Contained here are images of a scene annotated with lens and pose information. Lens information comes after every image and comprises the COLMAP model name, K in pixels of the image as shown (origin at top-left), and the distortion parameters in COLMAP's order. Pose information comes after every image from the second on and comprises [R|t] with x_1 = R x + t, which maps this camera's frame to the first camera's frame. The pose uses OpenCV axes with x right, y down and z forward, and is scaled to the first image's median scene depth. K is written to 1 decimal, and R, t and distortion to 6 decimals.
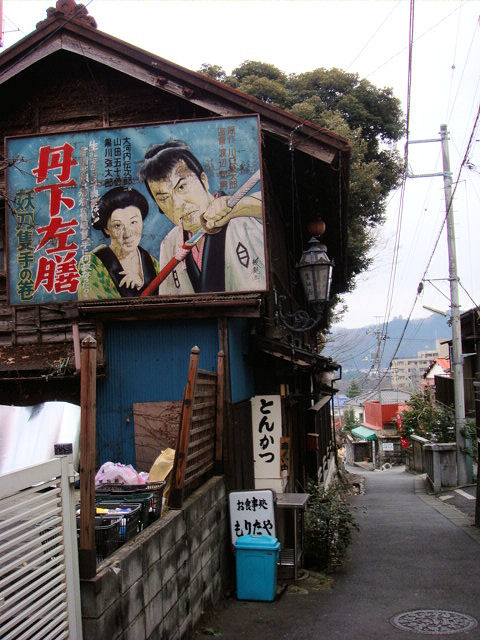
lens RADIAL K [[691.6, 0, 240.0], [0, 691.6, 320.0], [0, 0, 1]] dist [-0.129937, -0.002368]
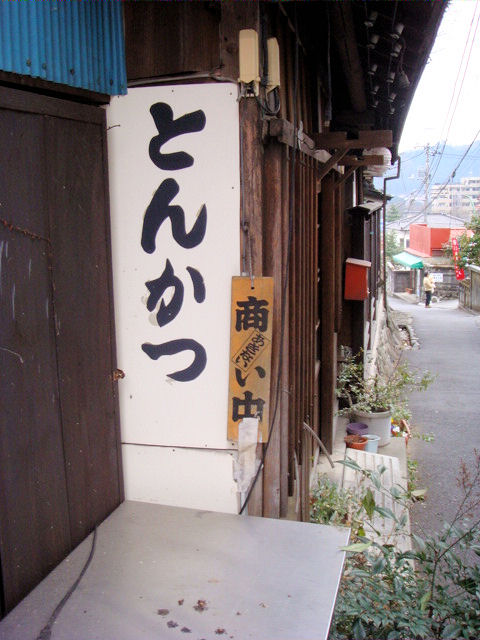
lens RADIAL K [[691.6, 0, 240.0], [0, 691.6, 320.0], [0, 0, 1]] dist [-0.129937, -0.002368]
pose [[0.998487, 0.028683, -0.046915, 0.068665], [-0.015880, 0.967238, 0.253375, 0.122234], [0.052645, -0.252247, 0.966230, 0.746937]]
